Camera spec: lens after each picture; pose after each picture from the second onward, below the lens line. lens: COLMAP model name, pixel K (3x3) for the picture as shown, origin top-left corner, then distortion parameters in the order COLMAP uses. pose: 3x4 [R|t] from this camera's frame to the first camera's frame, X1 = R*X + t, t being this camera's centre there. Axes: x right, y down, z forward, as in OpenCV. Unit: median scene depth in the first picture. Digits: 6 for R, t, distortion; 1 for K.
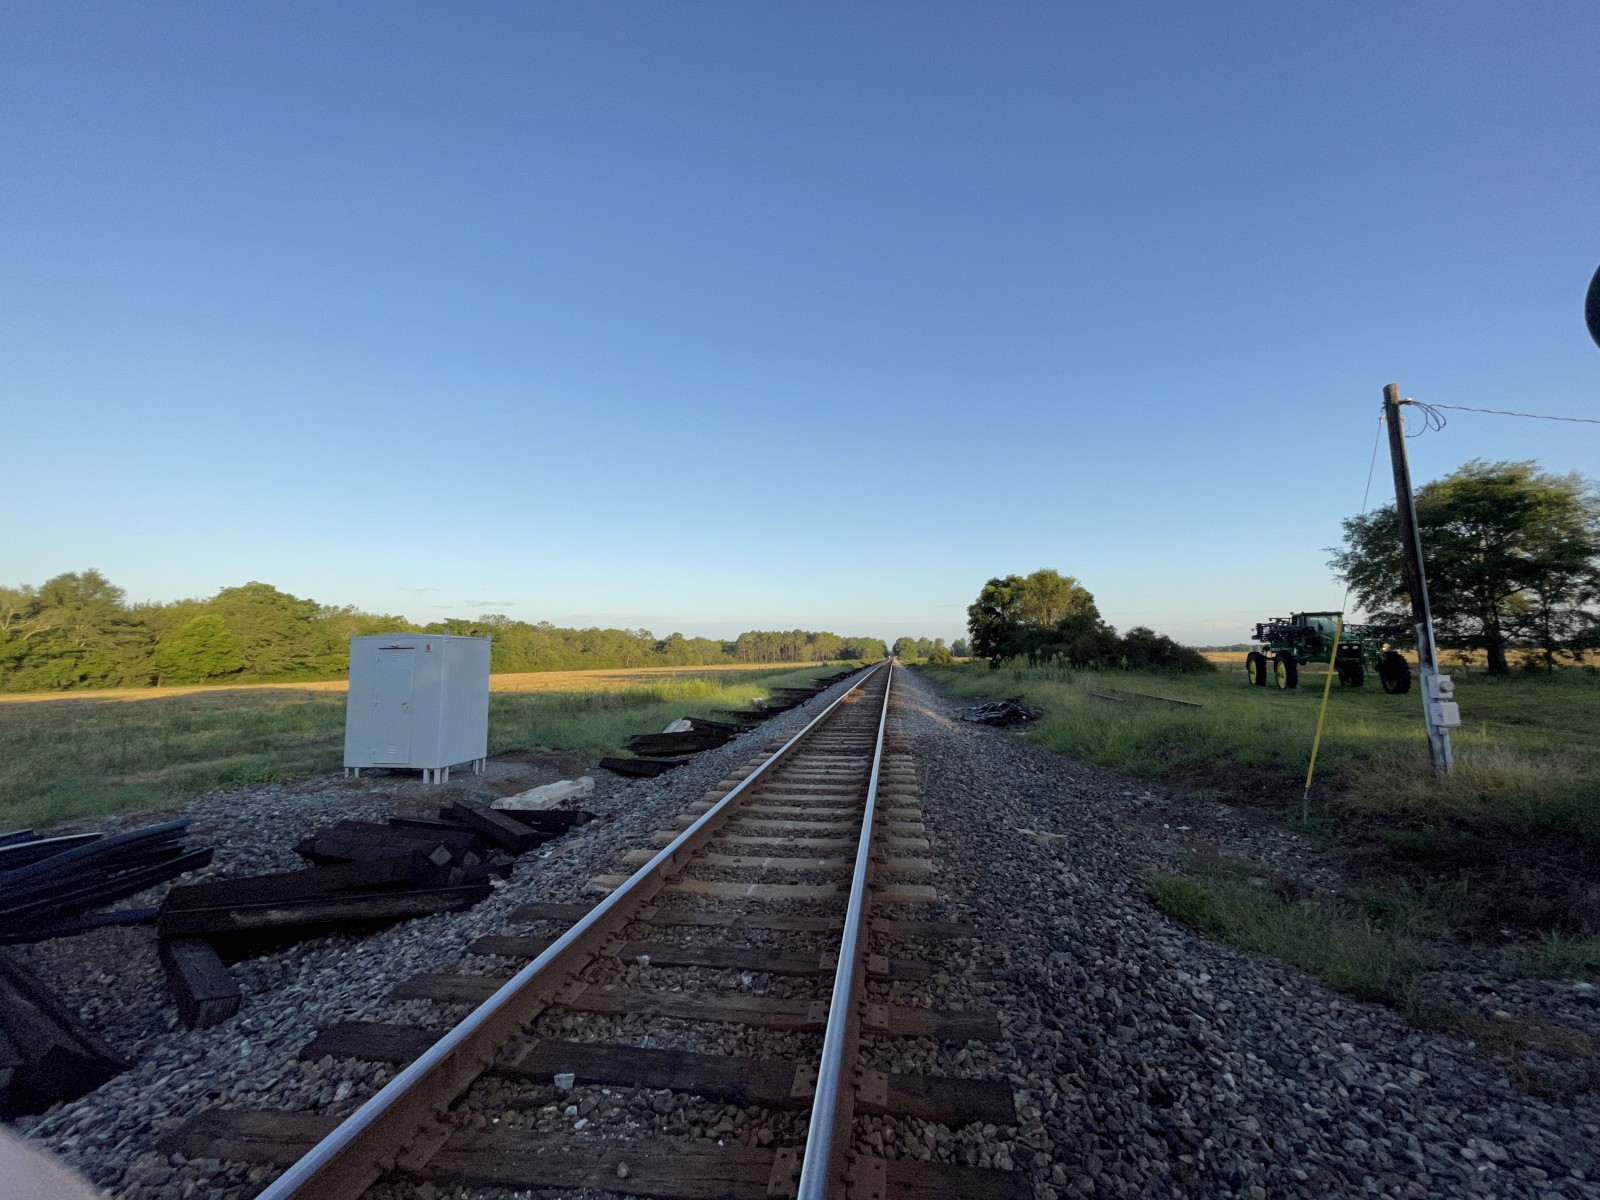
lens RADIAL K [[649.2, 0, 800.0], [0, 649.2, 600.0], [0, 0, 1]] dist [-0.001866, -0.000745]
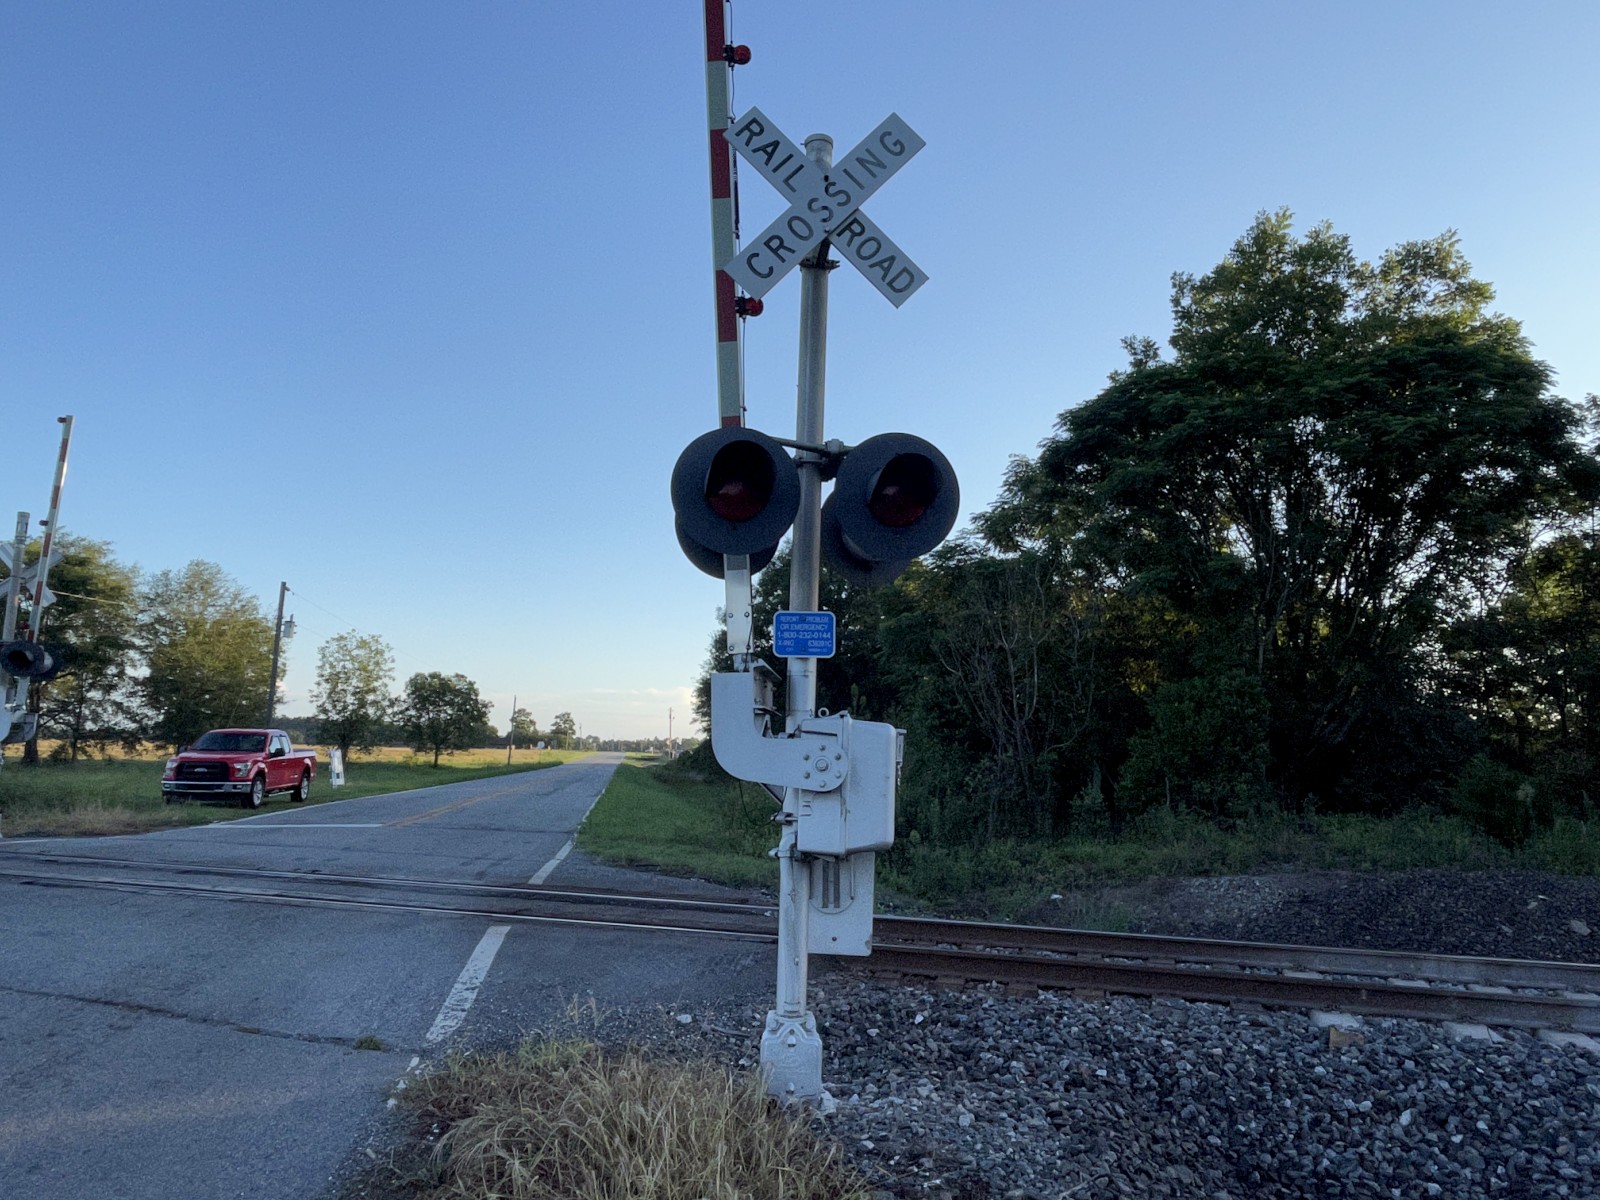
lens RADIAL K [[1058.3, 0, 806.2], [0, 1058.3, 599.6], [0, 0, 1]] dist [-0.002849, -0.003153]
pose [[0.147303, 0.157044, 0.976545, -0.441428], [-0.106046, 0.984131, -0.142268, -0.031462], [-0.983390, -0.082602, 0.161619, -0.524942]]
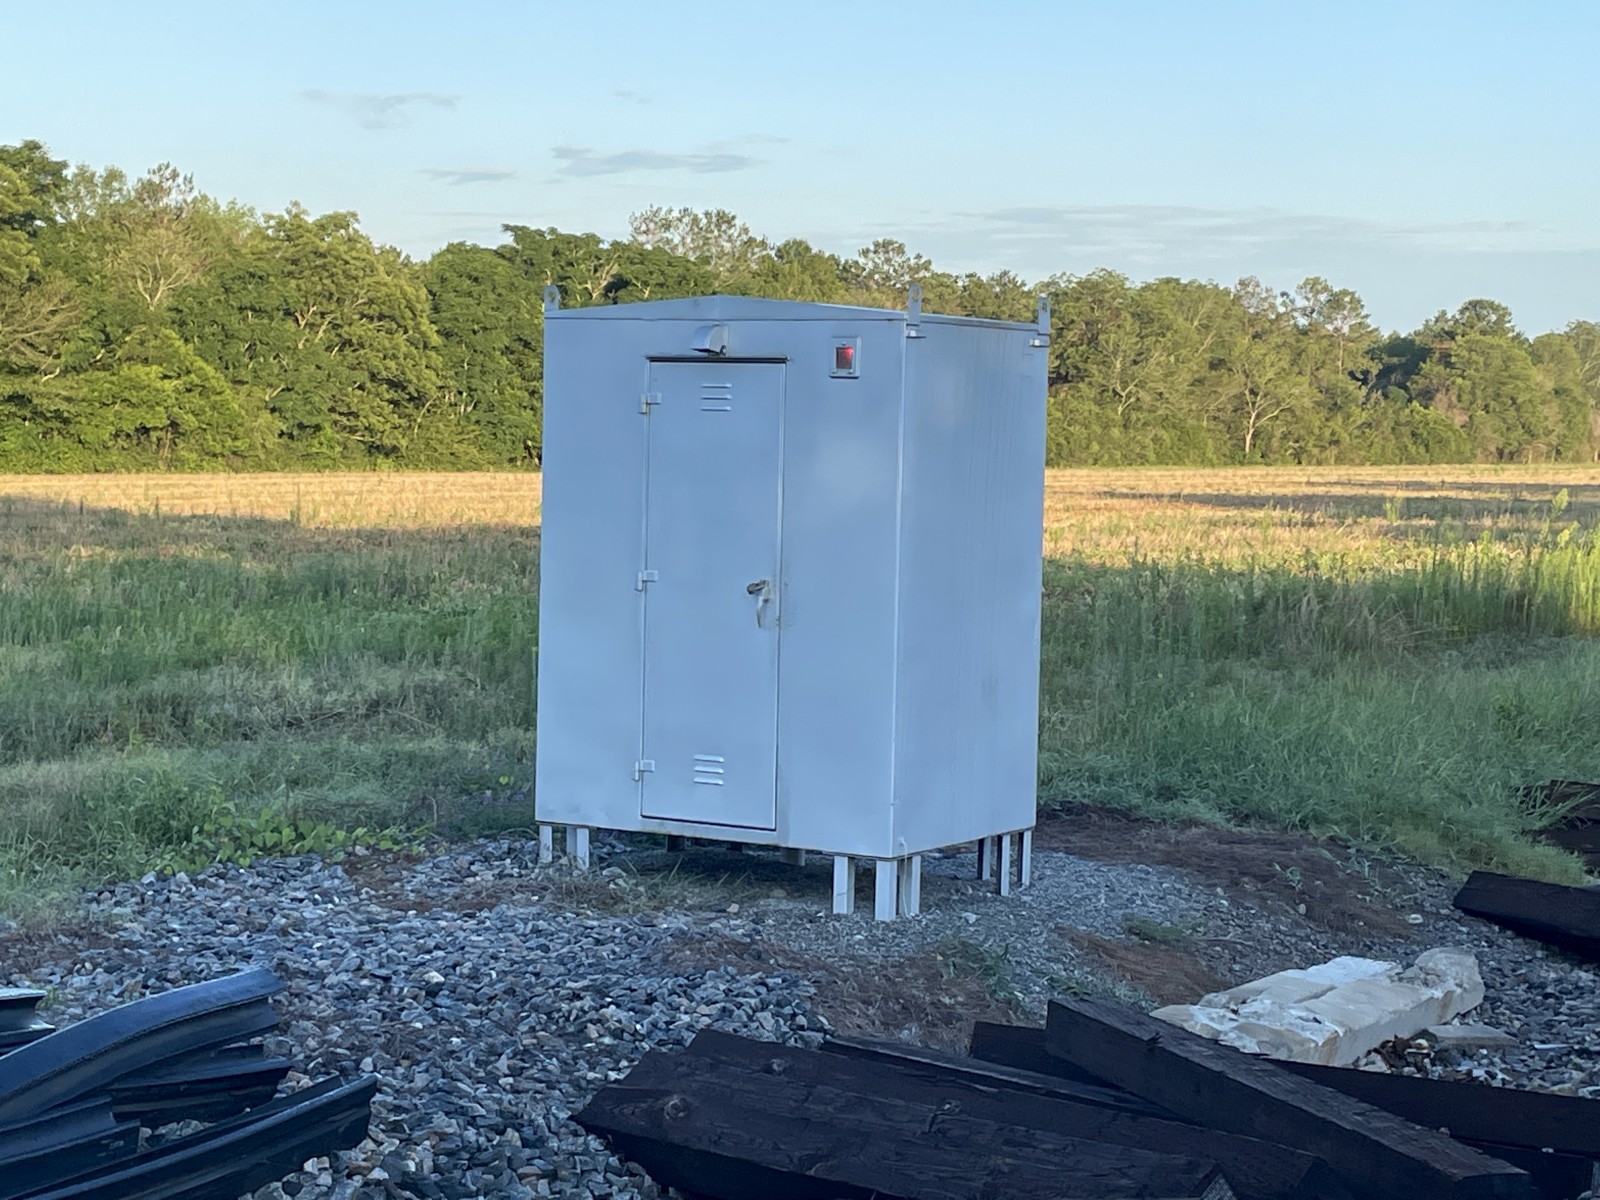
lens RADIAL K [[3093.5, 0, 800.0], [0, 3093.5, 600.0], [0, 0, 1]] dist [0.138511, 0.090443]
pose [[0.923279, 0.052535, -0.380521, -0.018501], [0.003536, 0.989399, 0.145177, -0.000602], [0.384114, -0.135384, 0.913306, -0.007389]]
